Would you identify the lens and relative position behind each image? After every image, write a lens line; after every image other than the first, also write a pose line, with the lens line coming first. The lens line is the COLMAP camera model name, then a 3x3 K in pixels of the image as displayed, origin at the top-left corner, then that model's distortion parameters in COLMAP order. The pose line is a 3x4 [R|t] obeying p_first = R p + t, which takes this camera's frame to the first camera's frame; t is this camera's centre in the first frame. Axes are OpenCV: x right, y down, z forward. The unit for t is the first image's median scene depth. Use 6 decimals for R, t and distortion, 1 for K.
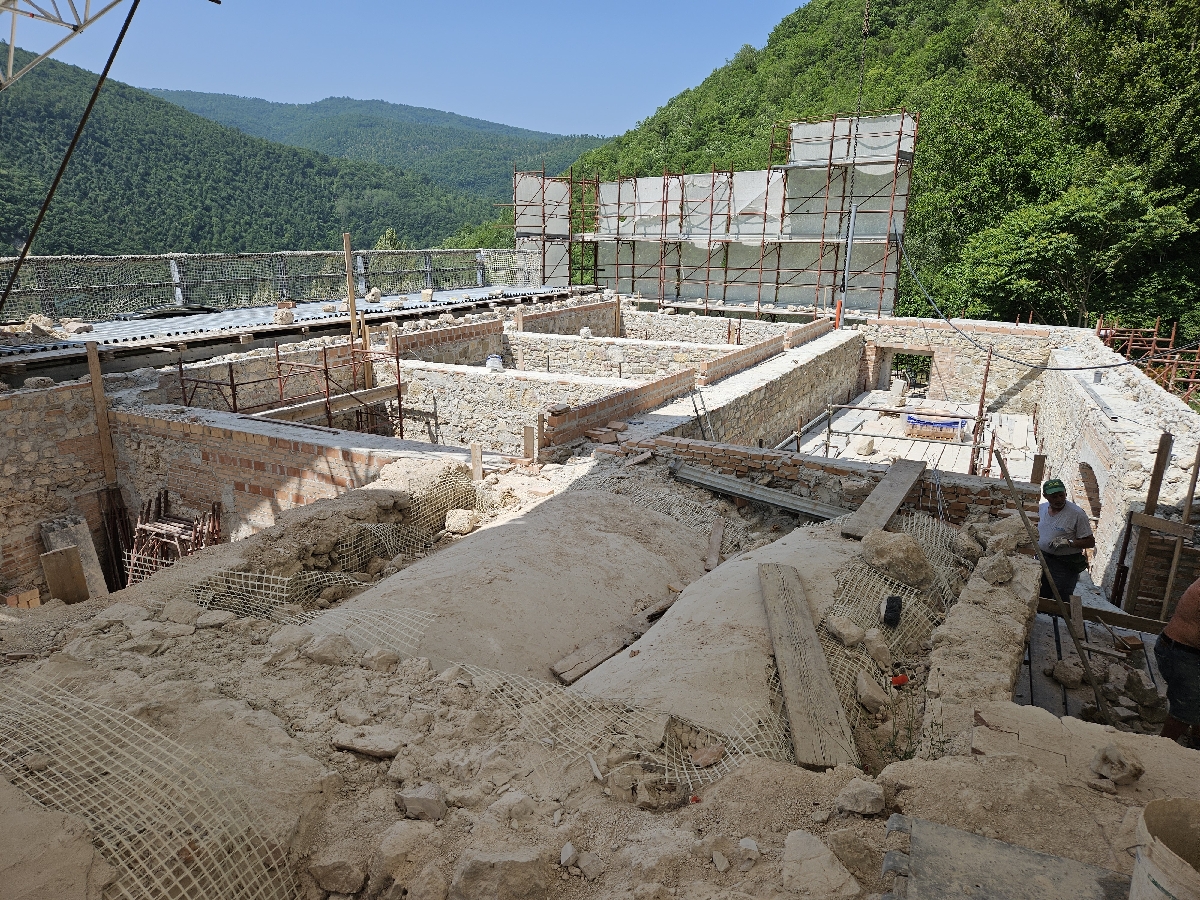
lens RADIAL K [[806.5, 0, 600.0], [0, 806.5, 450.0], [0, 0, 1]] dist [0.097536, -0.082606]
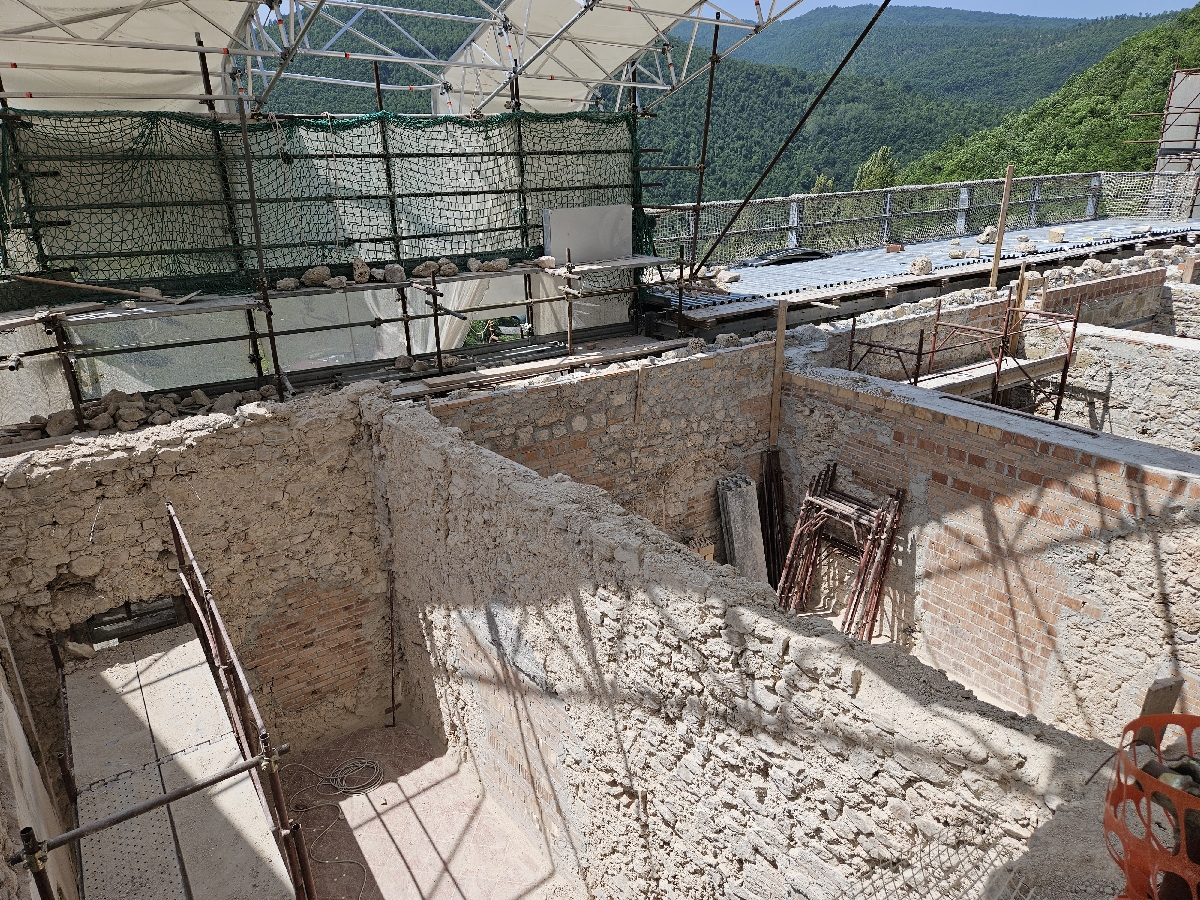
lens RADIAL K [[806.5, 0, 600.0], [0, 806.5, 450.0], [0, 0, 1]] dist [0.097536, -0.082606]
pose [[0.865504, 0.143637, -0.479867, -0.265005], [-0.099731, 0.988238, 0.115927, -0.038771], [0.490874, -0.052478, 0.869649, 0.054985]]
